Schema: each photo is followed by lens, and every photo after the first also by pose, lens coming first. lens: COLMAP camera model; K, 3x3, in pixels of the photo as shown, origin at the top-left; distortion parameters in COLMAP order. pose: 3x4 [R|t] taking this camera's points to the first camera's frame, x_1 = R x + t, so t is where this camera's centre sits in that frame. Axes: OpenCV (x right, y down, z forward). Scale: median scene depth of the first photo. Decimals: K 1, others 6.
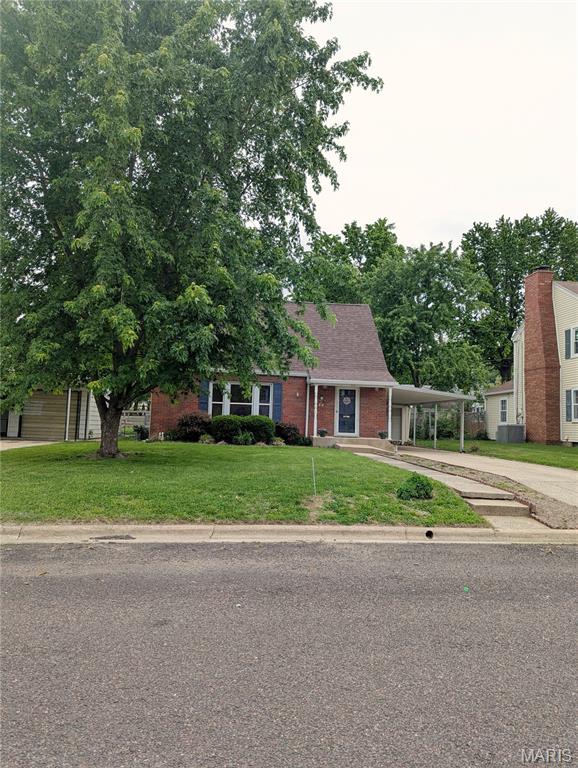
lens RADIAL K [[536.0, 0, 289.0], [0, 536.0, 384.0], [0, 0, 1]] dist [0.065219, -0.054693]
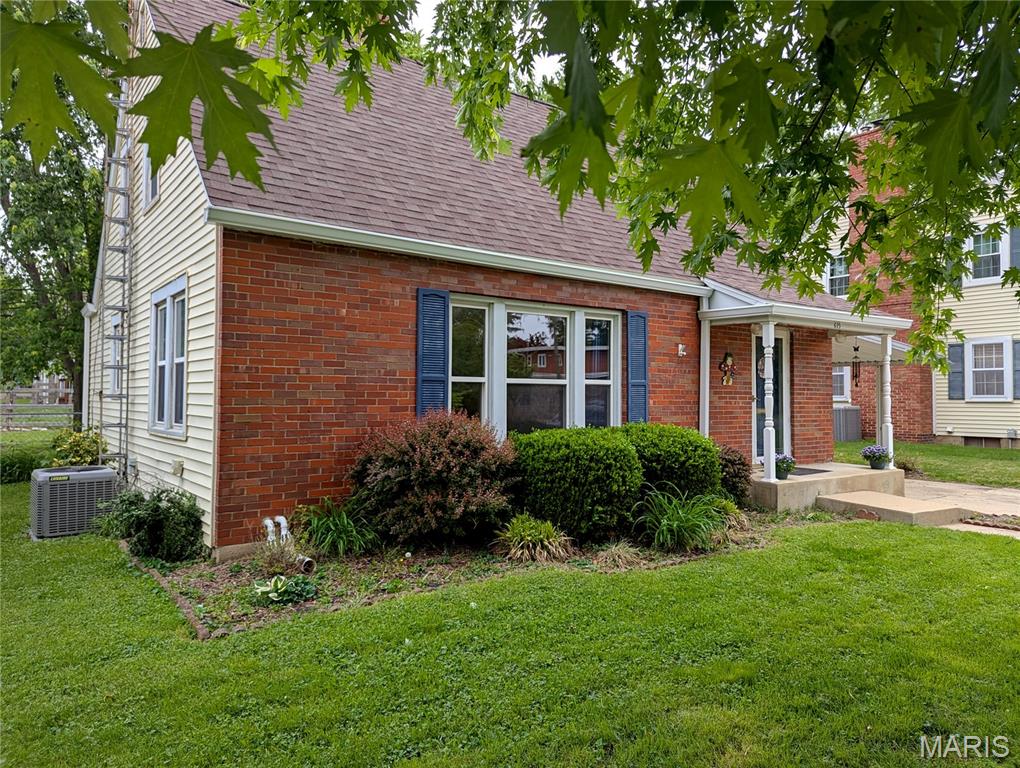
lens RADIAL K [[711.8, 0, 509.9], [0, 711.8, 372.5], [0, 0, 1]] dist [0.065219, -0.054693]
pose [[0.851455, -0.010865, 0.524316, -0.244395], [-0.014977, 0.998874, 0.045020, 0.012233], [-0.524214, -0.046185, 0.850333, 0.556348]]
